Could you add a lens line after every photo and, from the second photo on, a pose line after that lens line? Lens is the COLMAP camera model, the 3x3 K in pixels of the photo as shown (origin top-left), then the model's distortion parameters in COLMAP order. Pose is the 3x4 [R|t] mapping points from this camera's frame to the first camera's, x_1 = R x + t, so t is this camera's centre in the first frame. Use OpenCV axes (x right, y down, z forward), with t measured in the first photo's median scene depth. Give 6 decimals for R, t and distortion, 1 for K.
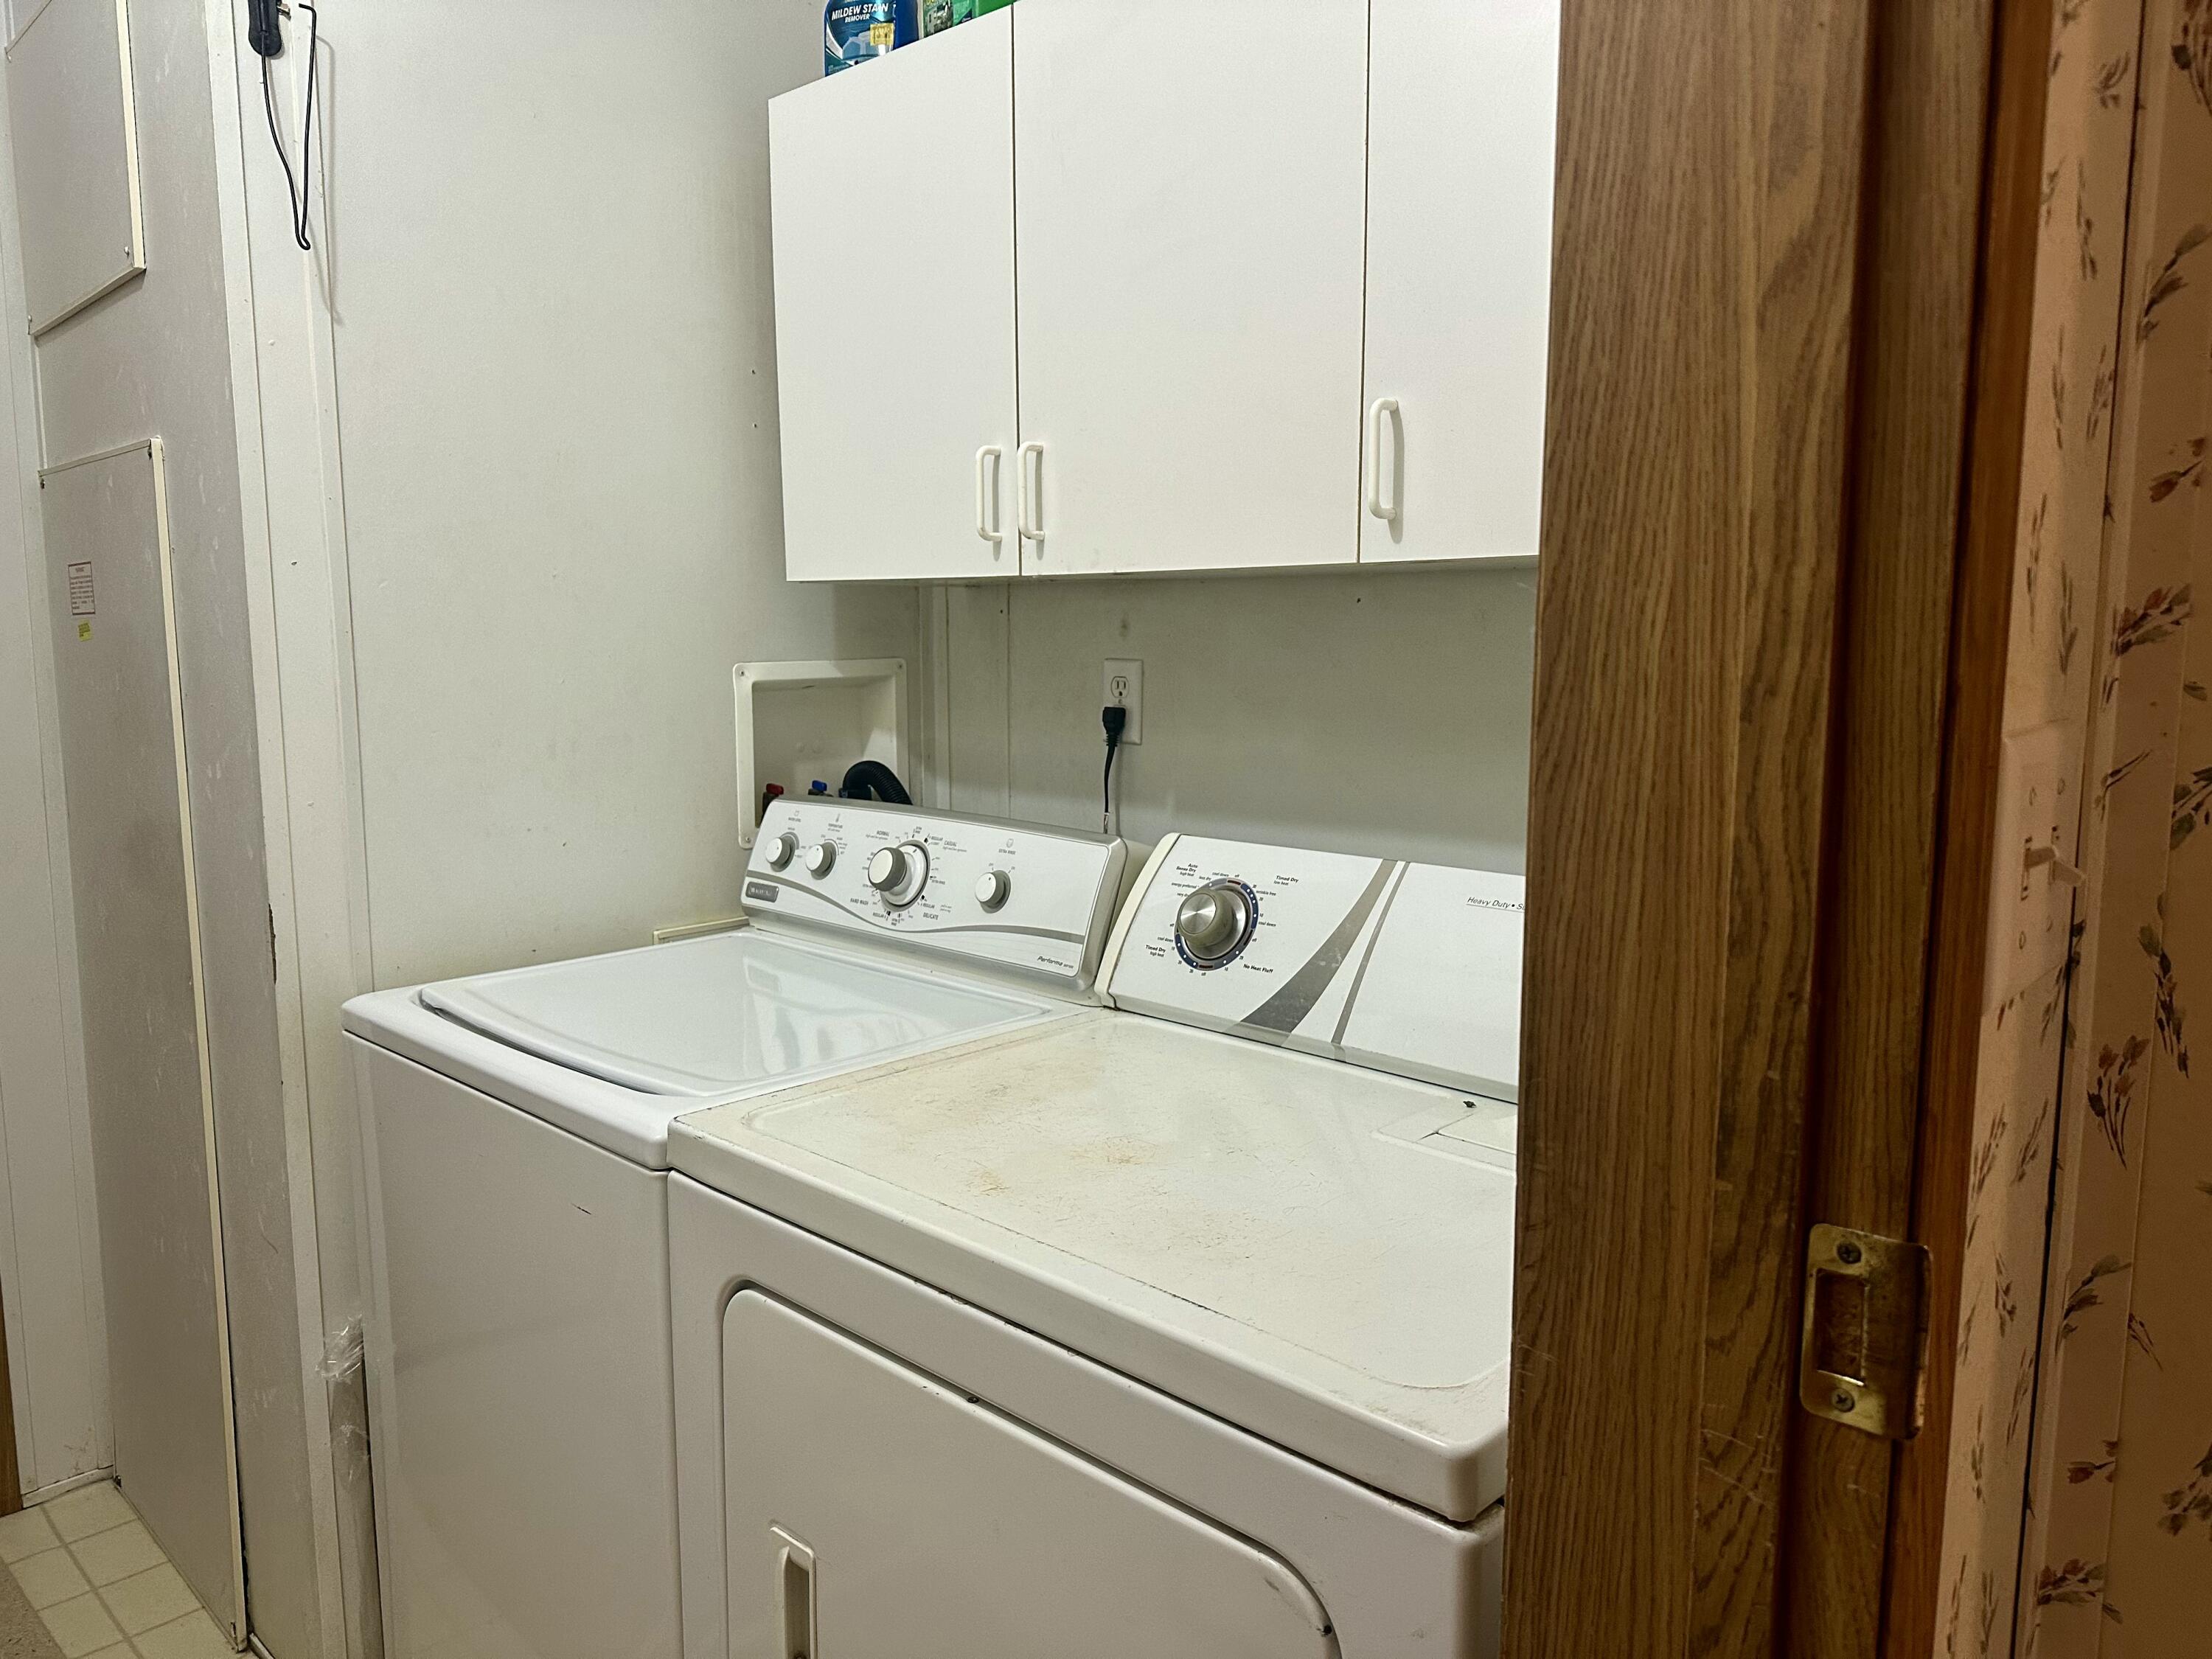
lens RADIAL K [[1551.4, 0, 1112.3], [0, 1551.4, 836.5], [0, 0, 1]] dist [-0.003460, -0.006811]
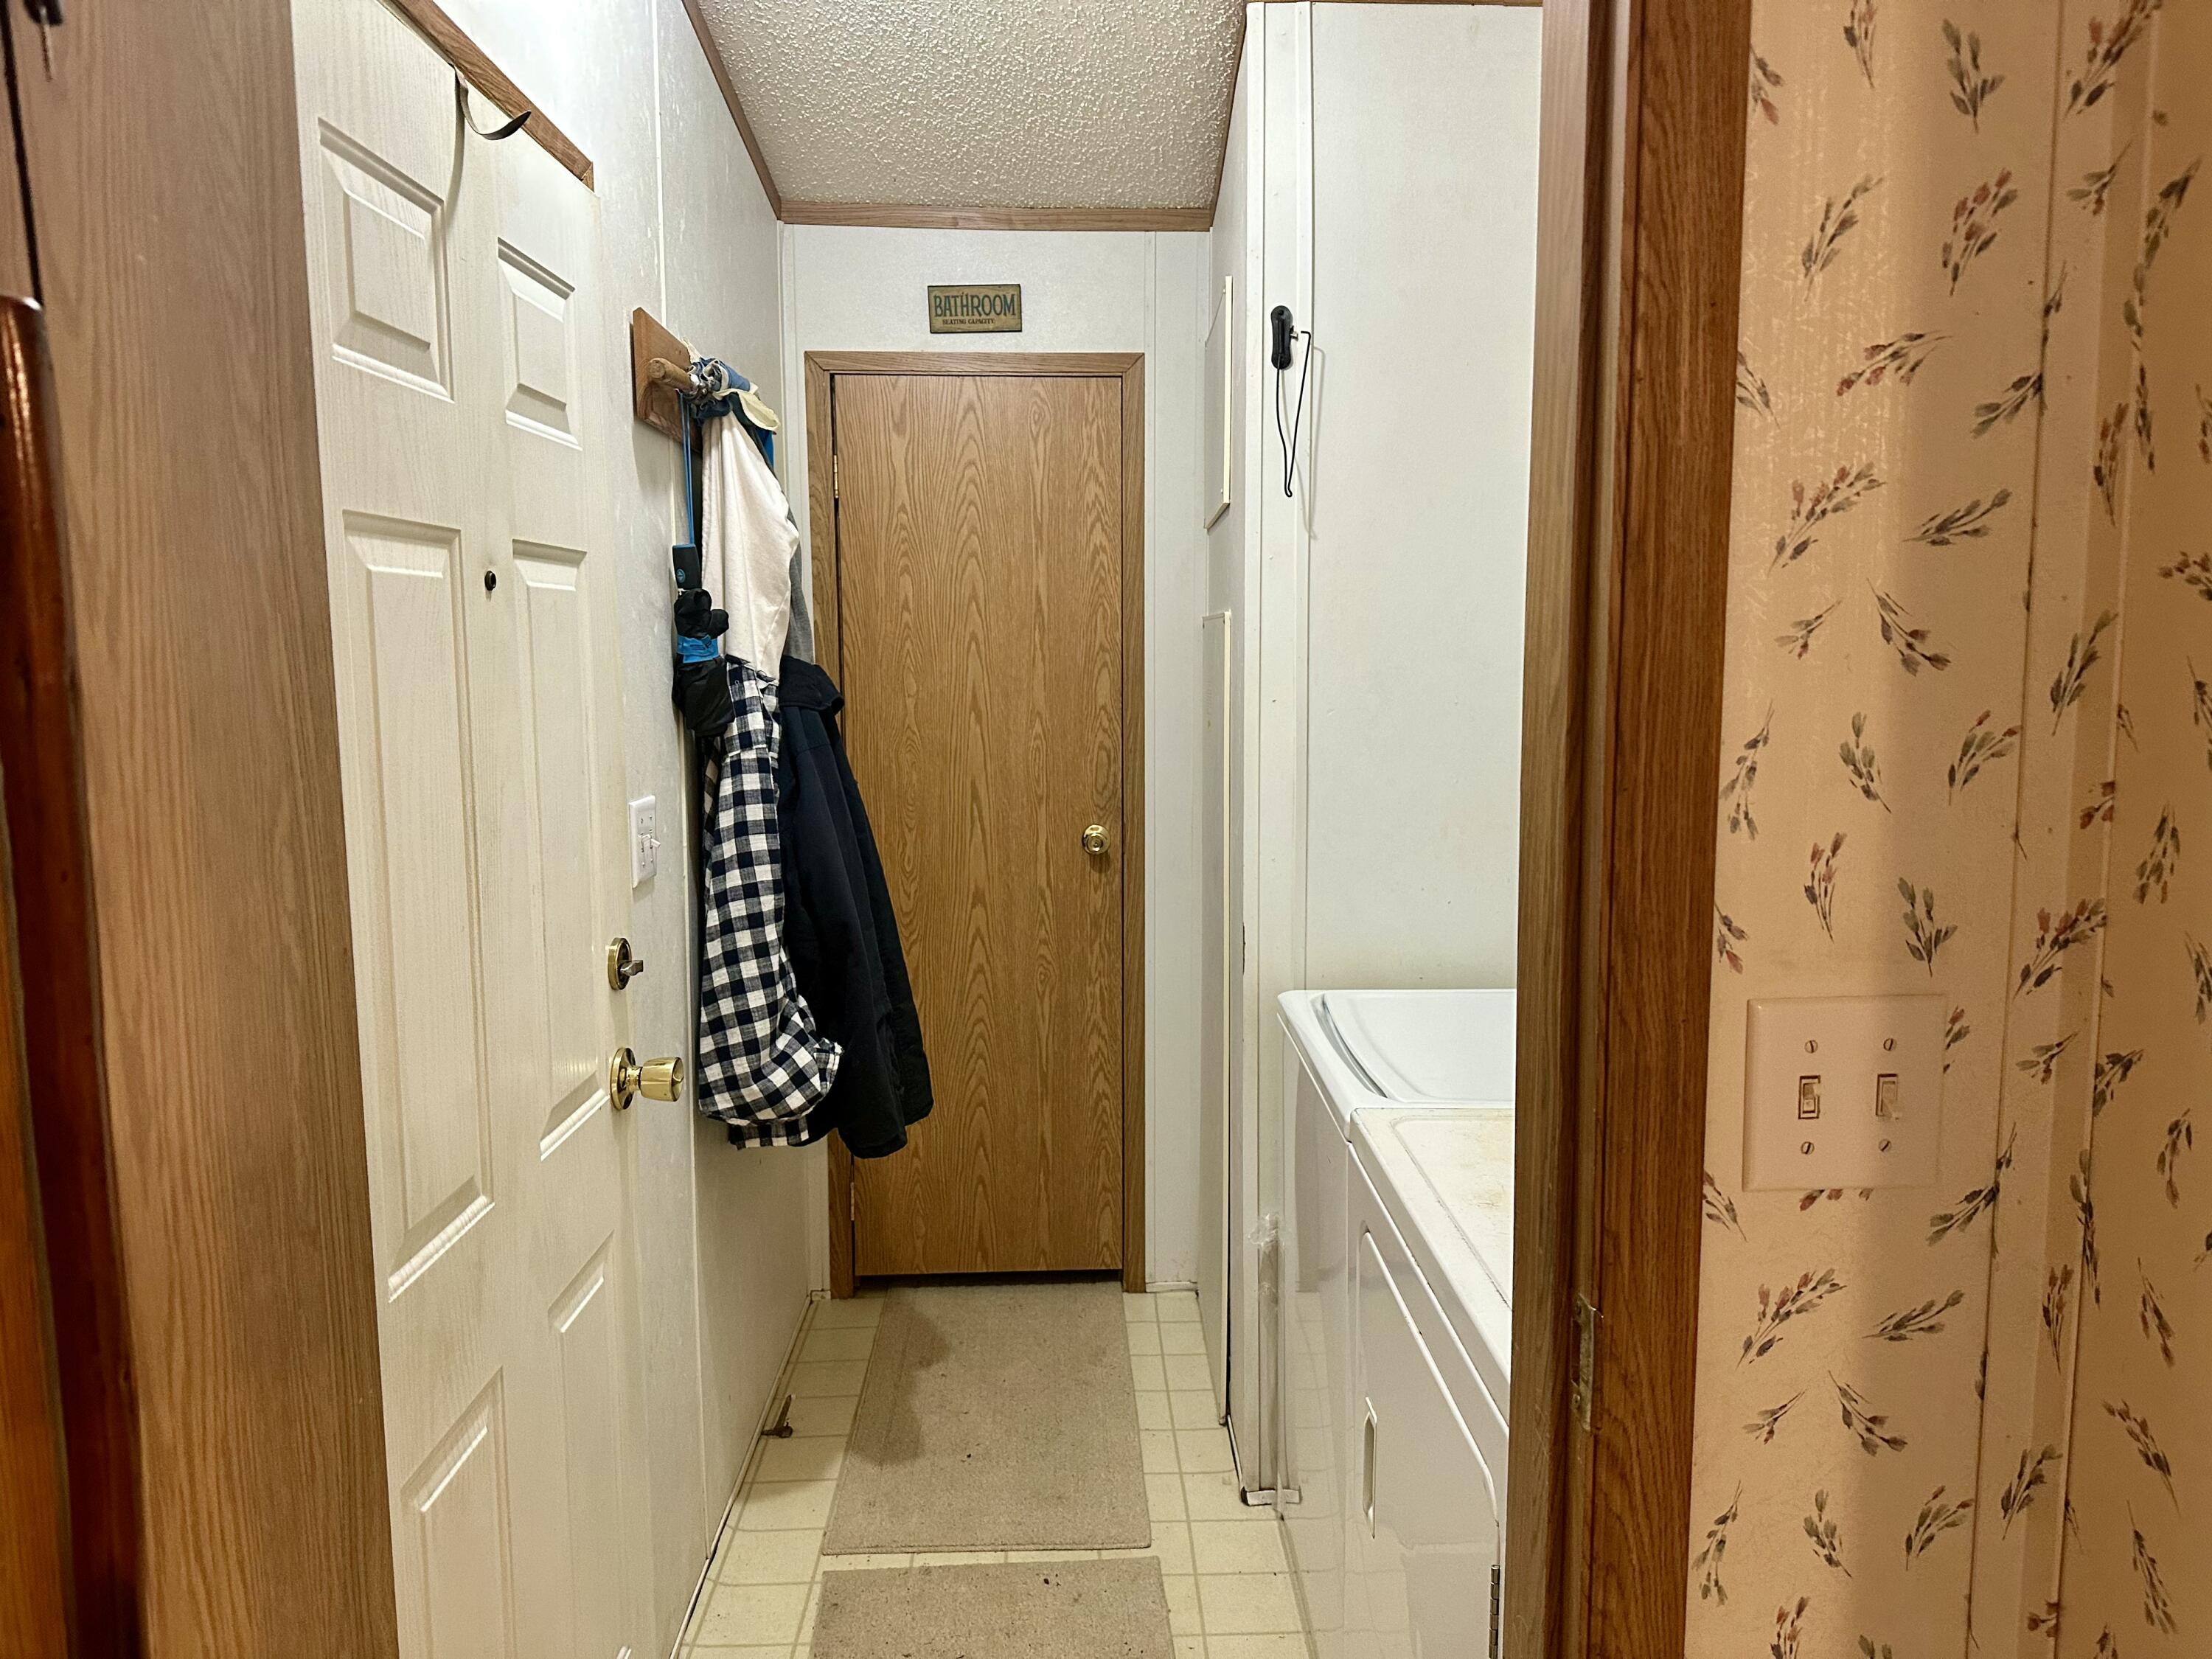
lens RADIAL K [[1551.4, 0, 1106.8], [0, 1551.4, 820.7], [0, 0, 1]] dist [-0.003460, -0.006811]
pose [[0.703655, 0.069872, -0.707098, 0.979916], [-0.076475, 0.996820, 0.022399, -0.188429], [0.706415, 0.038314, 0.706760, -0.399810]]
